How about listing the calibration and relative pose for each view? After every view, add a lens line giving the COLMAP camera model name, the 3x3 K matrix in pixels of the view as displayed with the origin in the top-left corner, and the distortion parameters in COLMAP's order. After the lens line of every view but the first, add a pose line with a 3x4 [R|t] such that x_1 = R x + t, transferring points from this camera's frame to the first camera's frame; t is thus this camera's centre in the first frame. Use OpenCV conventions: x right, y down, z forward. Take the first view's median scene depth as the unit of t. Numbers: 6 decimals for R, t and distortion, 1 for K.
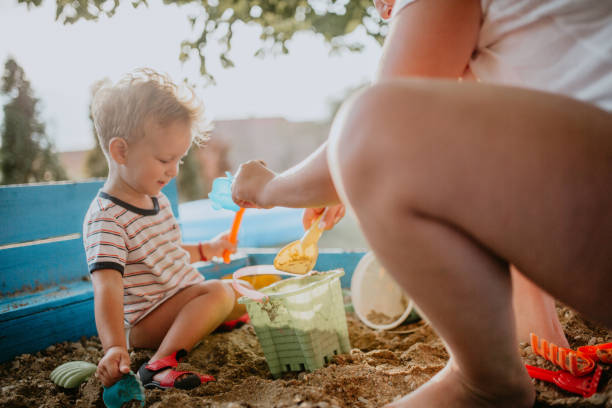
lens RADIAL K [[601.6, 0, 306.0], [0, 601.6, 204.0], [0, 0, 1]] dist [-0.055927, 0.103225]
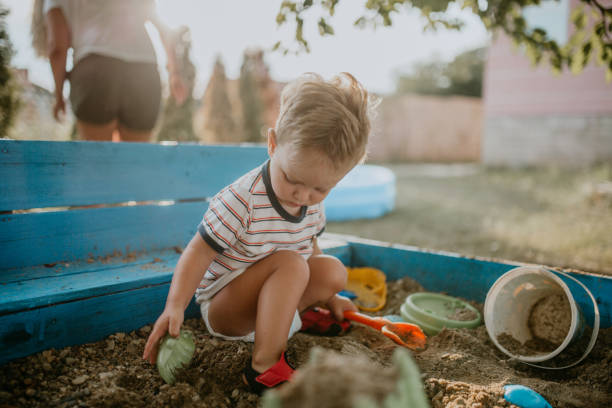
lens RADIAL K [[601.6, 0, 306.0], [0, 601.6, 204.0], [0, 0, 1]] dist [-0.055927, 0.103225]
pose [[0.989194, 0.124453, -0.077497, -0.137428], [-0.120258, 0.991125, 0.056654, -0.028091], [0.083860, -0.046722, 0.995382, 0.120466]]
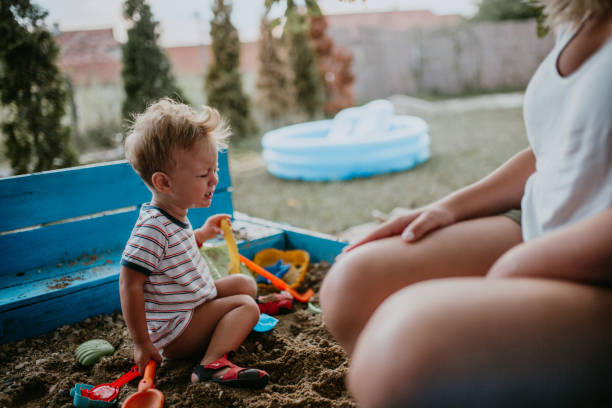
lens RADIAL K [[601.6, 0, 306.0], [0, 601.6, 204.0], [0, 0, 1]] dist [-0.055927, 0.103225]
pose [[0.972217, 0.077568, -0.220857, 0.256317], [-0.038210, 0.983434, 0.177193, -0.224487], [0.230943, -0.163831, 0.959075, -0.028610]]
